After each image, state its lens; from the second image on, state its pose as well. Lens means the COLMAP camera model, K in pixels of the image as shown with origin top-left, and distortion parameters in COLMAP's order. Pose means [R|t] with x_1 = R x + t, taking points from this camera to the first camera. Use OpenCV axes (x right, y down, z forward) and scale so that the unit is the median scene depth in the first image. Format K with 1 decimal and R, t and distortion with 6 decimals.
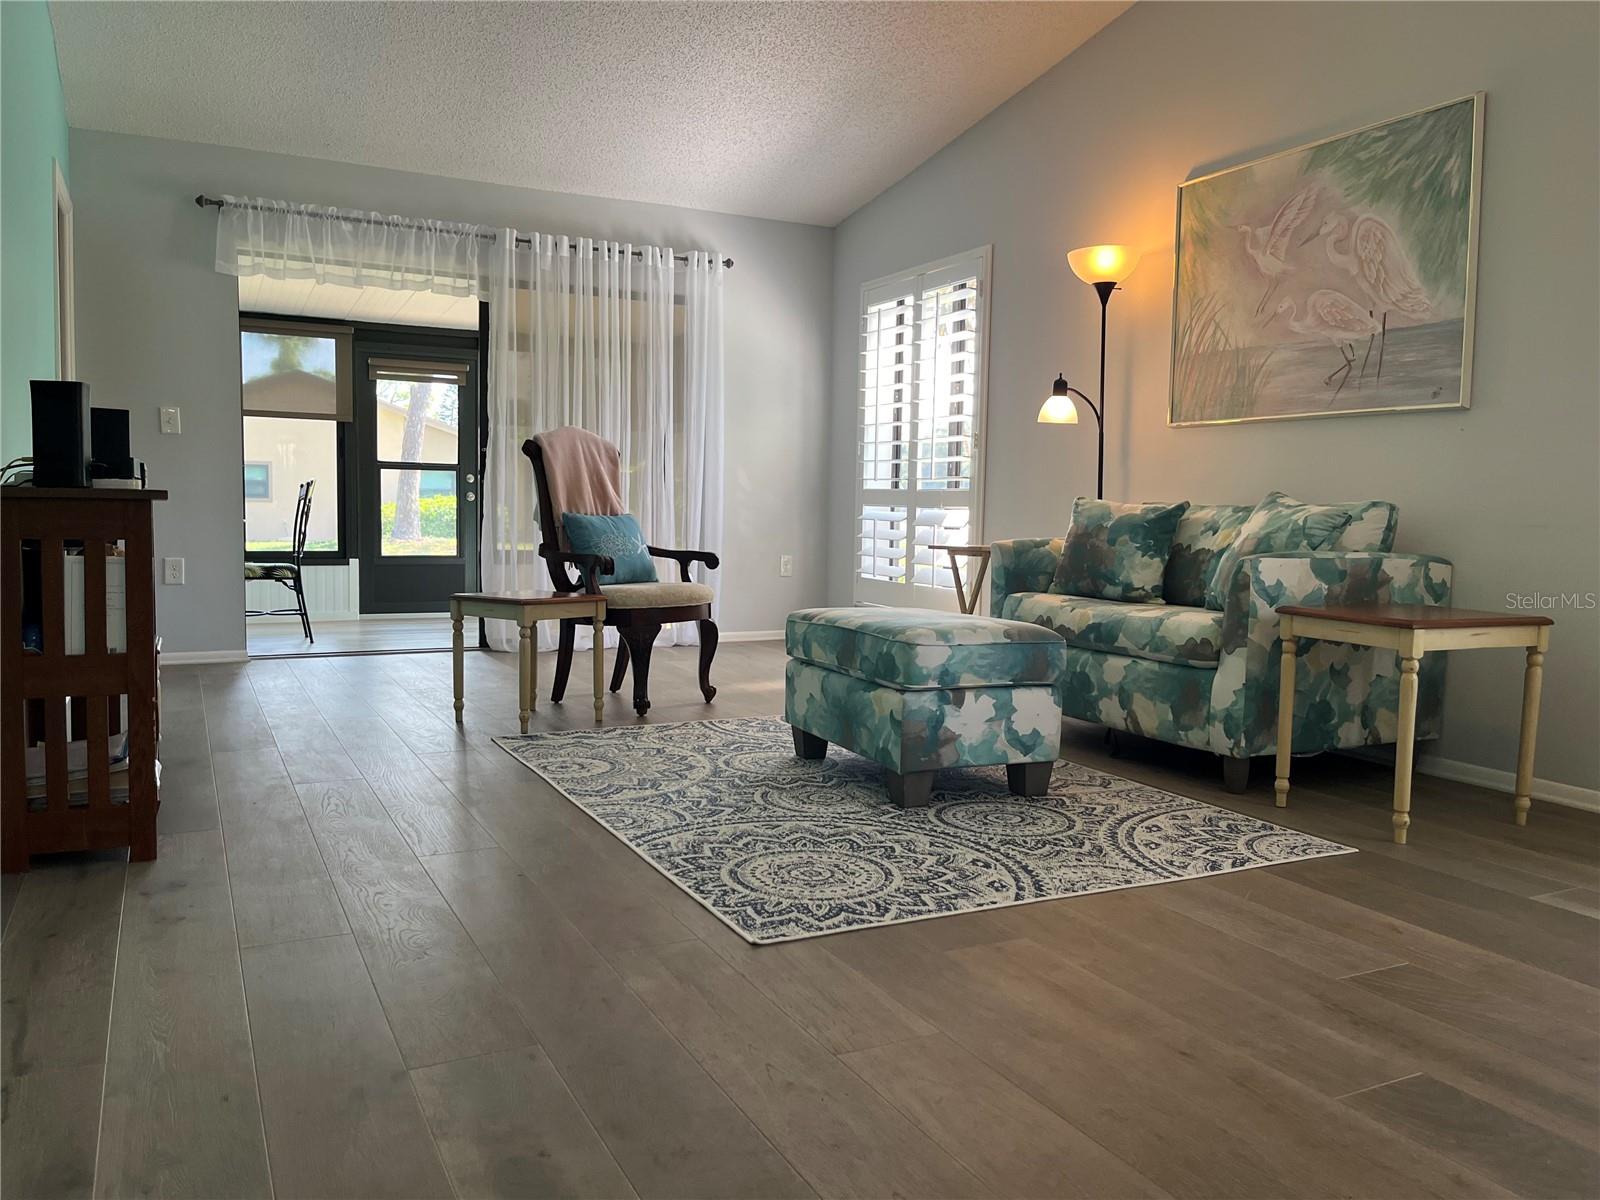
lens RADIAL K [[1213.5, 0, 798.4], [0, 1213.5, 595.8], [0, 0, 1]] dist [0.049771, -0.036480]
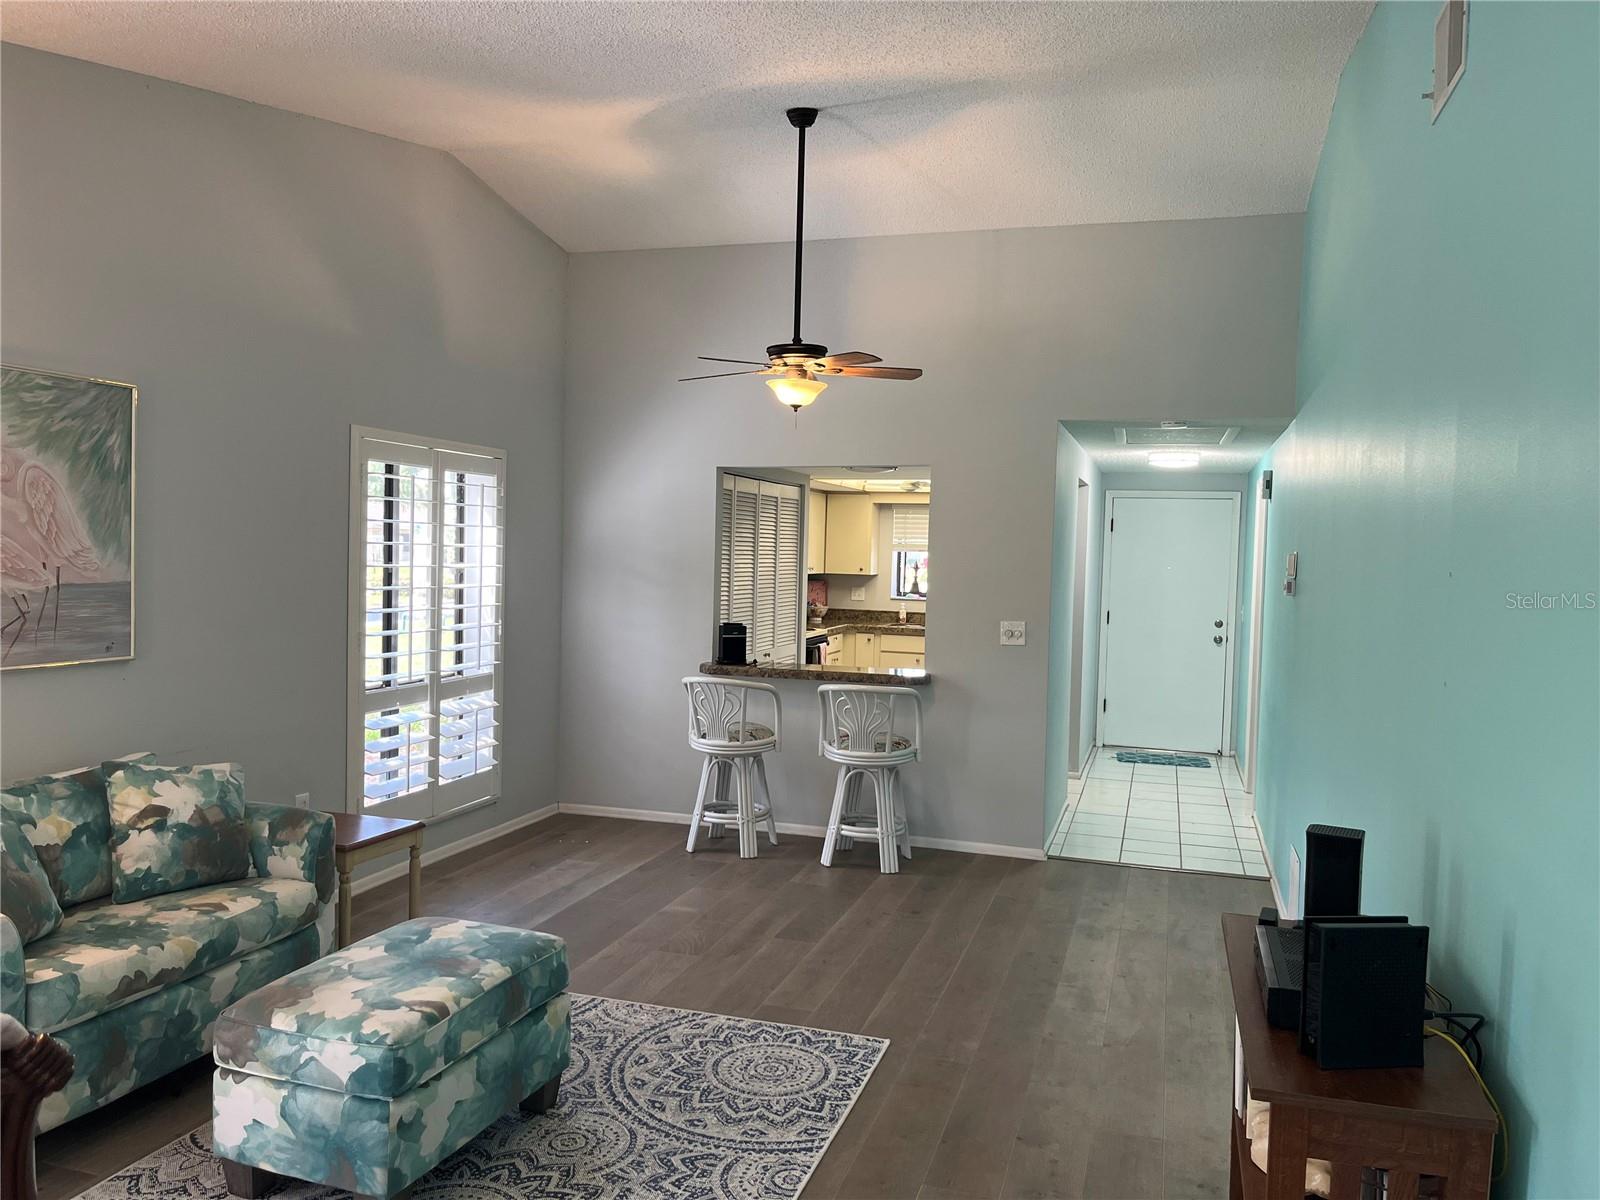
lens RADIAL K [[1213.5, 0, 790.6], [0, 1213.5, 612.2], [0, 0, 1]] dist [0.049771, -0.036480]
pose [[-0.712232, -0.073461, 0.698090, -0.662882], [0.014116, 0.992809, 0.118876, -0.319799], [-0.701802, 0.094522, -0.706073, 1.357045]]
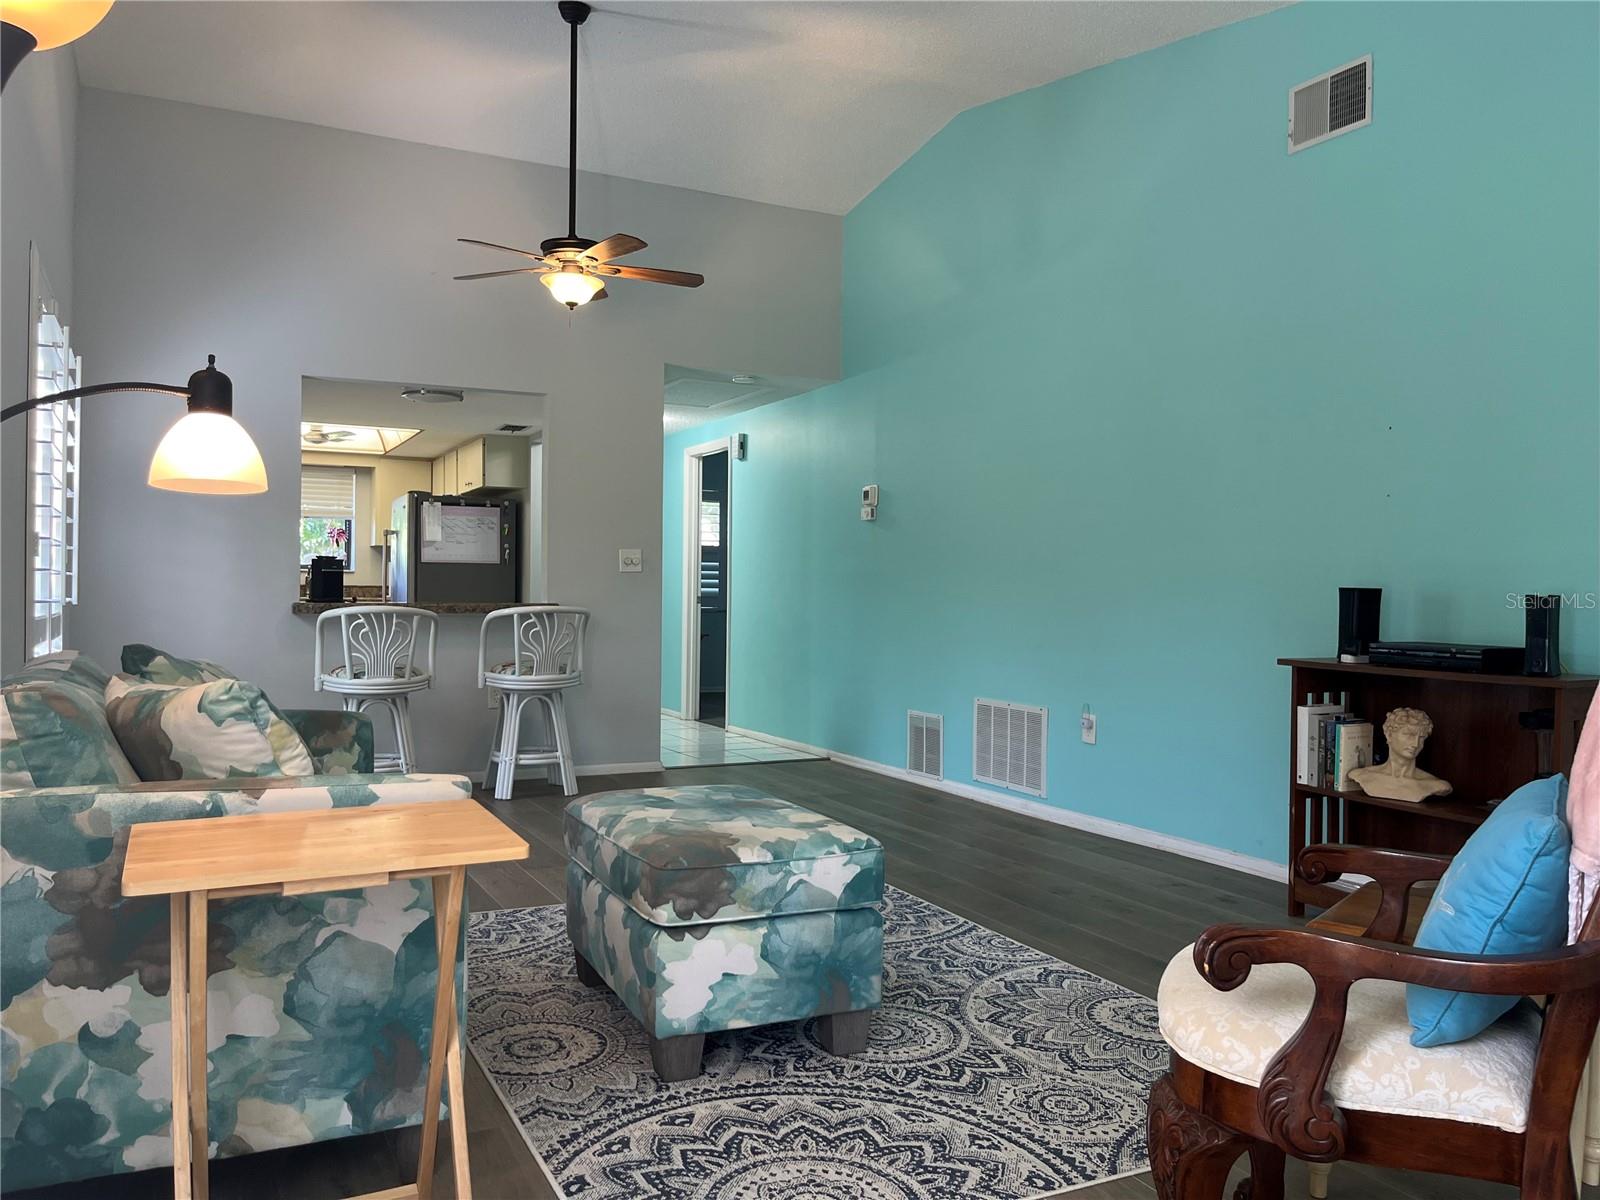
lens RADIAL K [[1213.5, 0, 794.3], [0, 1213.5, 597.8], [0, 0, 1]] dist [0.049771, -0.036480]
pose [[-0.999574, -0.029185, -0.000447, 0.046781], [-0.029129, 0.996440, 0.079108, -0.179954], [-0.001863, 0.079088, -0.996866, 1.725139]]
